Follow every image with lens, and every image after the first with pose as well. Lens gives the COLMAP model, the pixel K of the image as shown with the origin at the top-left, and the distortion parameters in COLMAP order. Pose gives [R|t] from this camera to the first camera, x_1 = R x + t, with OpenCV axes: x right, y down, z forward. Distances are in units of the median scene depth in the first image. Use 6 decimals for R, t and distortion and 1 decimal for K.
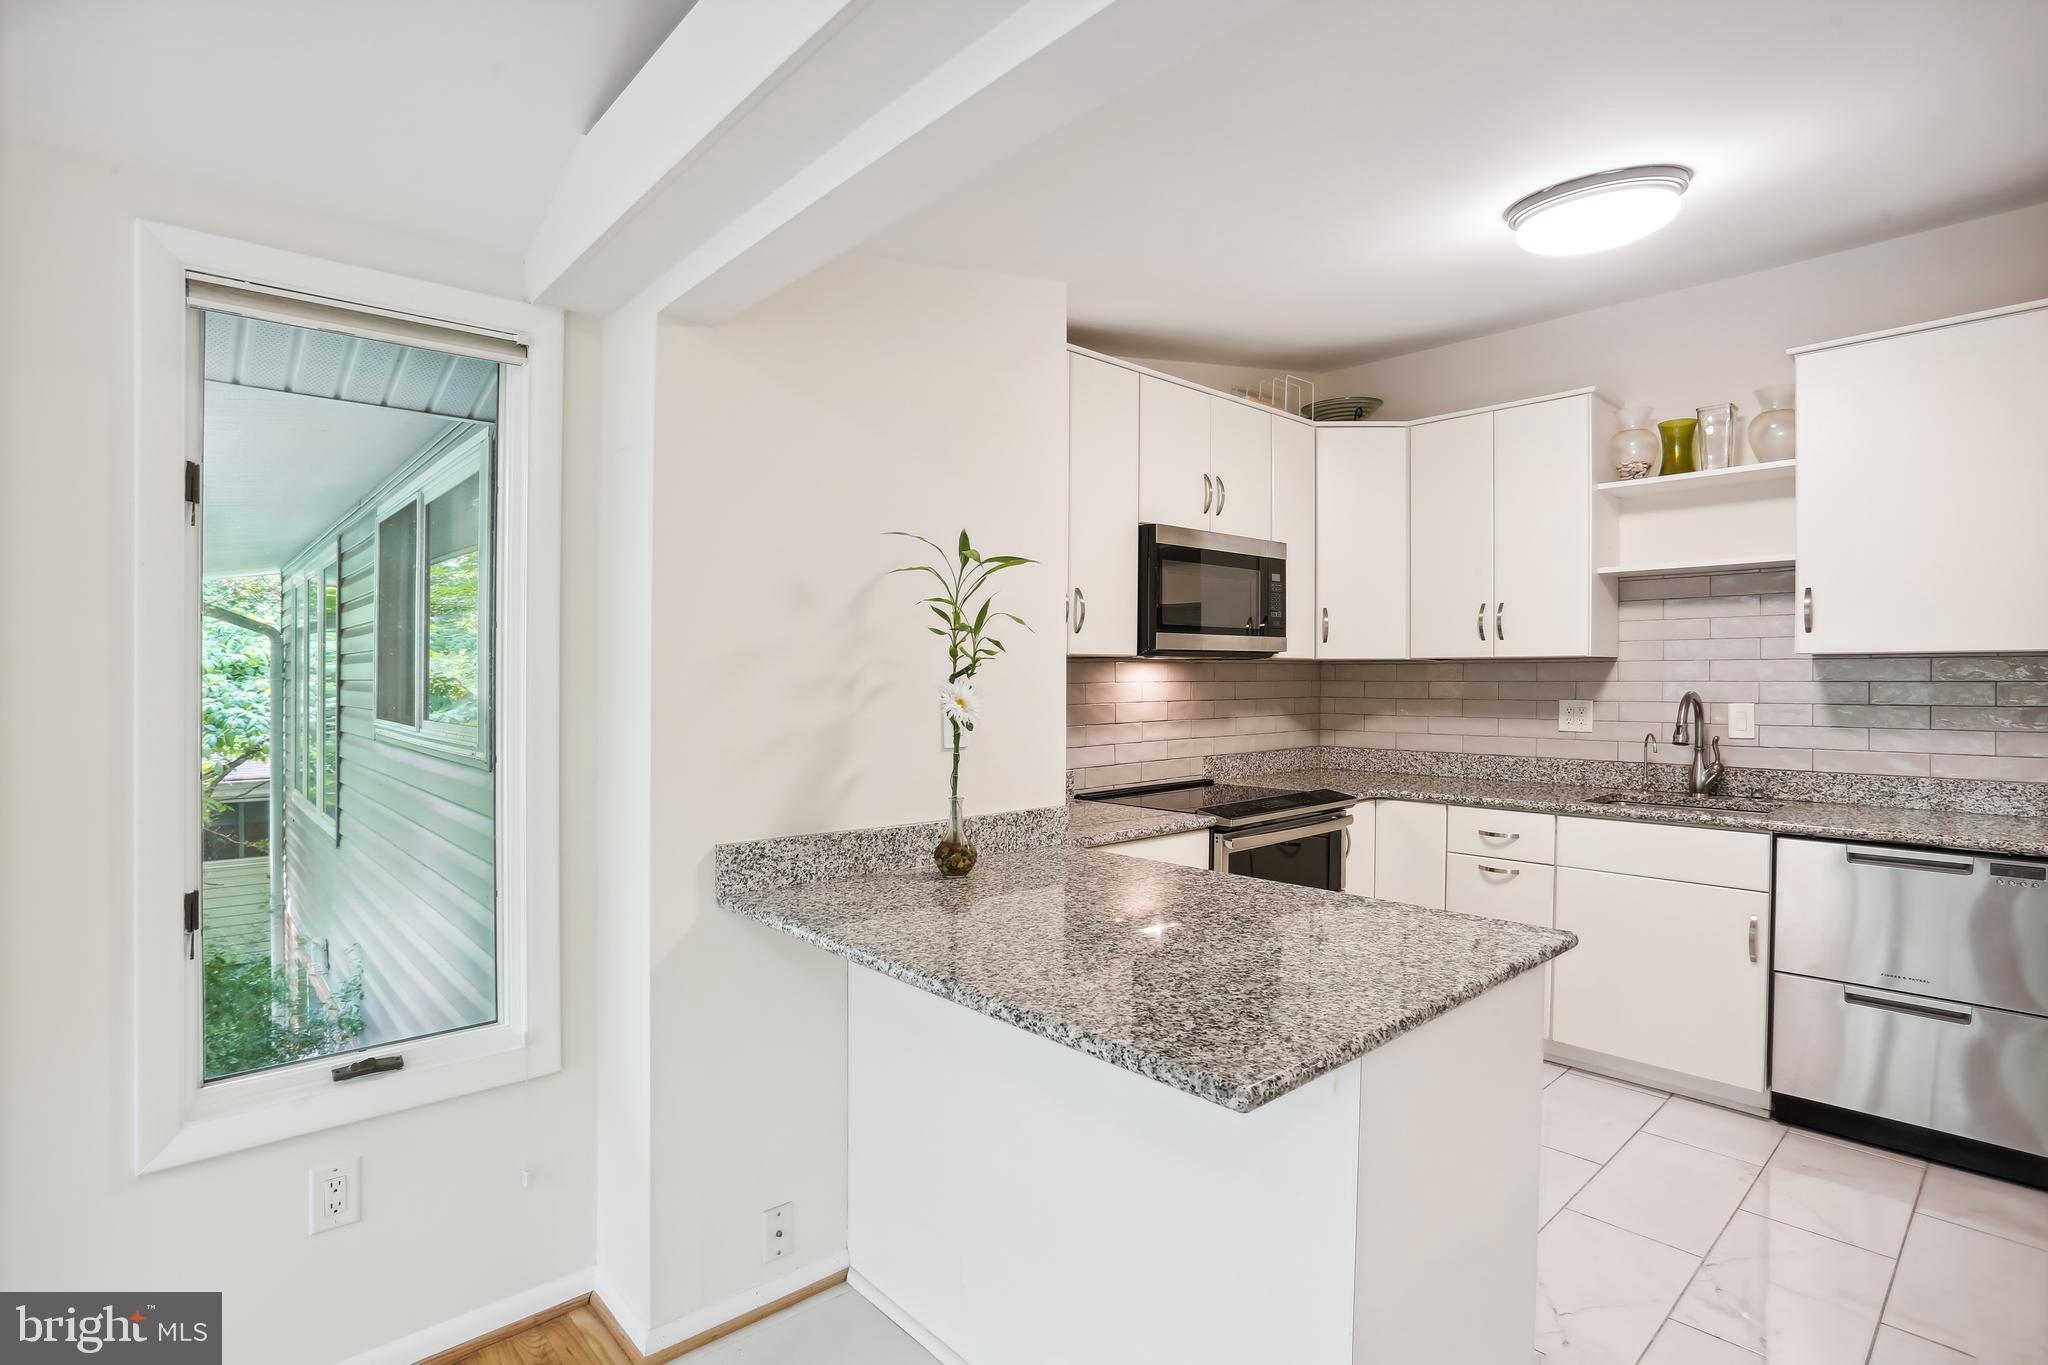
lens RADIAL K [[1003.1, 0, 1005.0], [0, 1003.1, 684.6], [0, 0, 1]] dist [-0.019250, -0.000141]
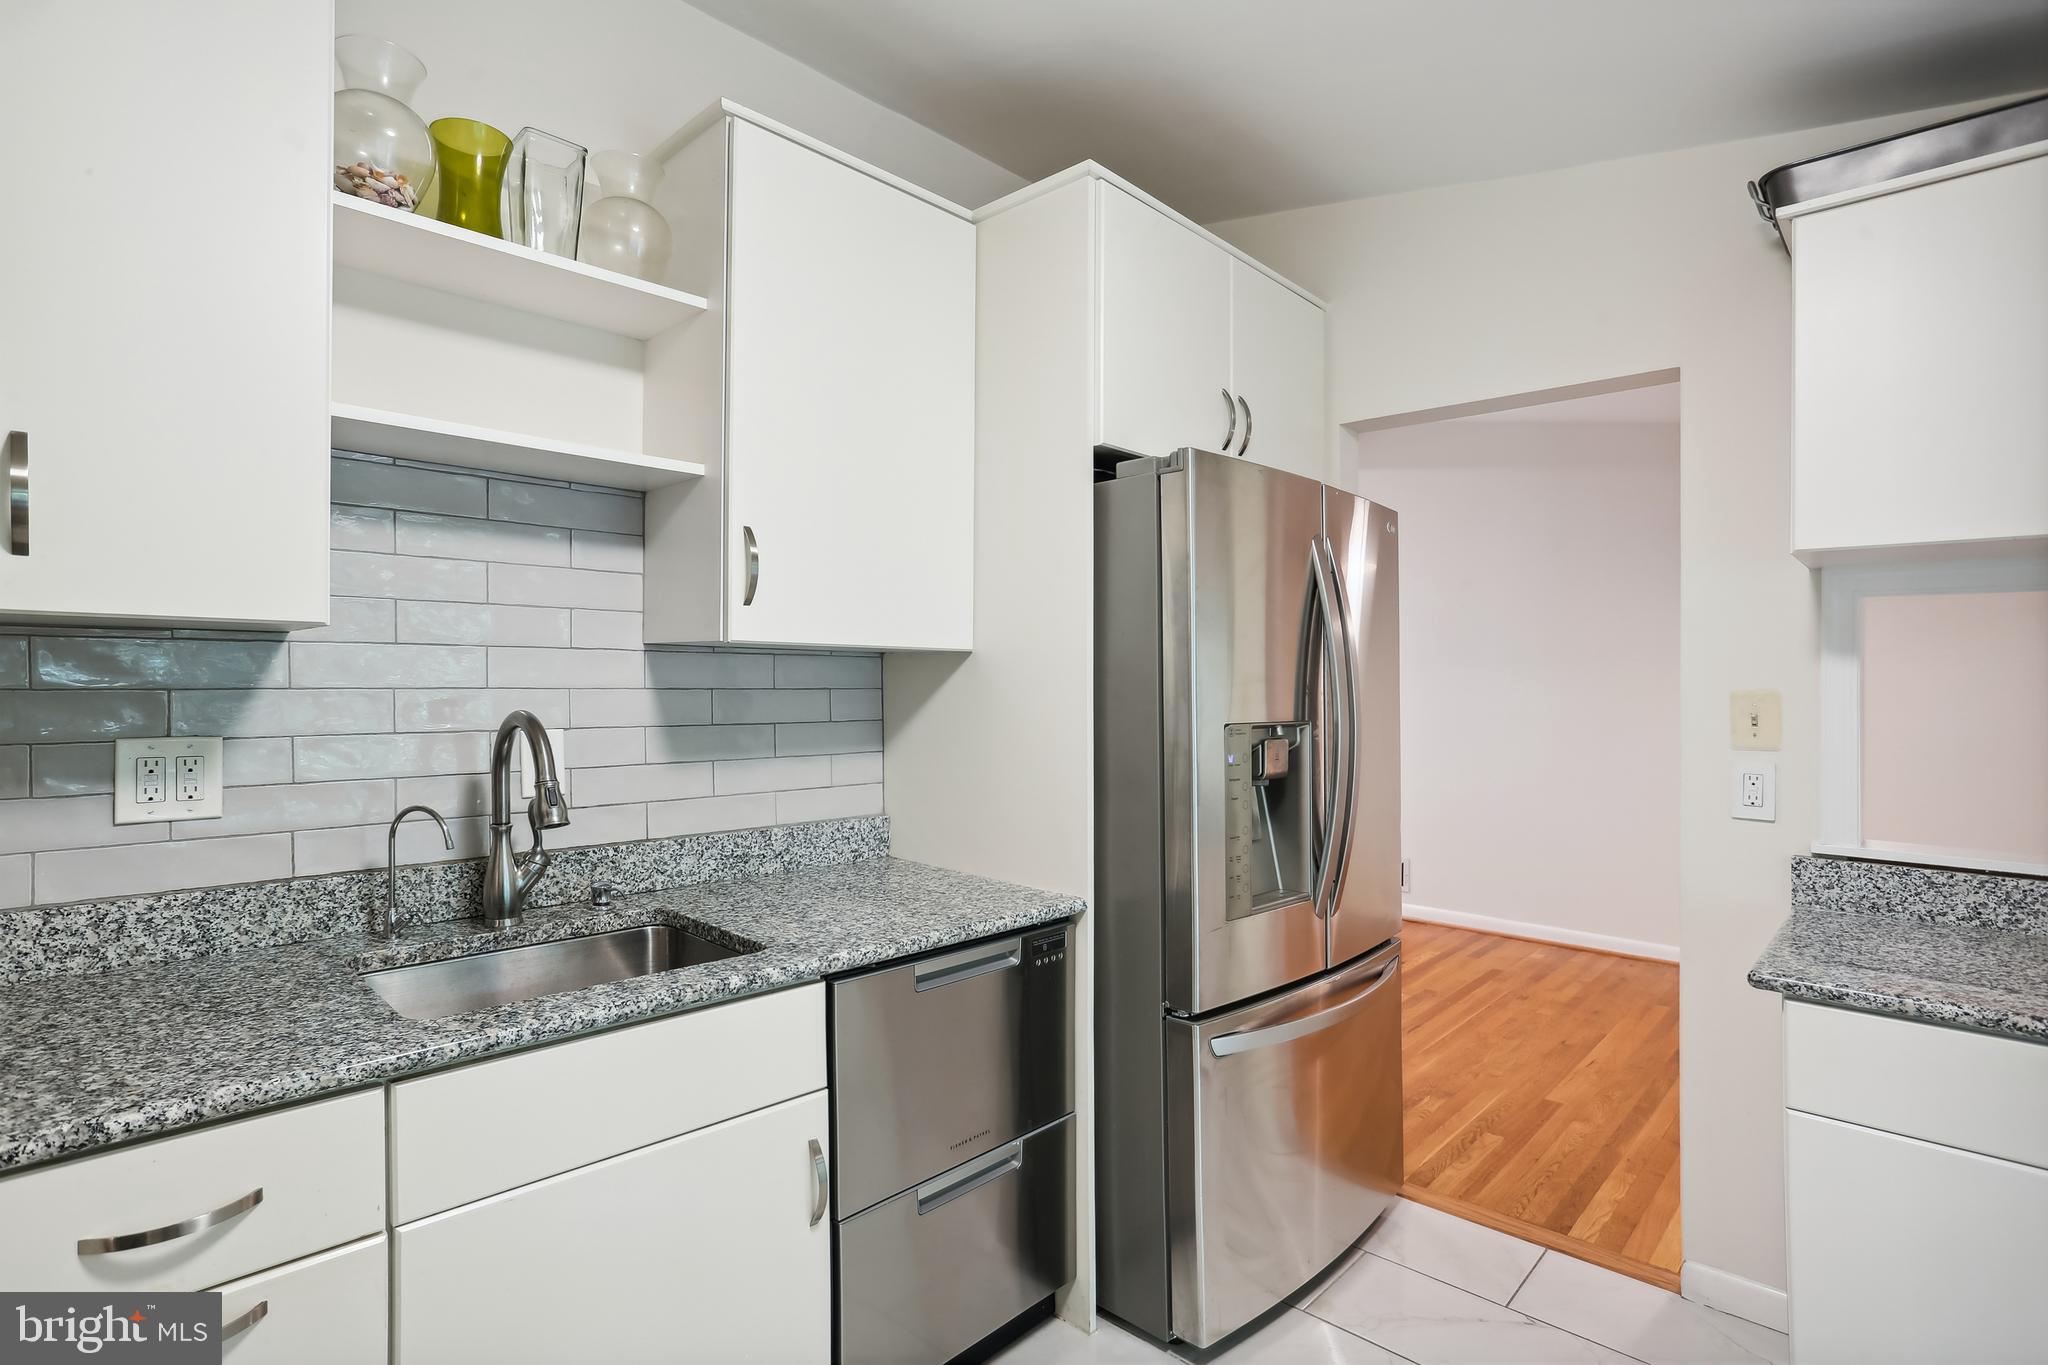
lens RADIAL K [[1003.1, 0, 1011.9], [0, 1003.1, 689.2], [0, 0, 1]] dist [-0.019250, -0.000141]
pose [[-0.054220, -0.006671, 0.998507, 0.194655], [-0.001508, 0.999977, 0.006599, -0.006885], [-0.998528, -0.001148, -0.054229, 0.774838]]
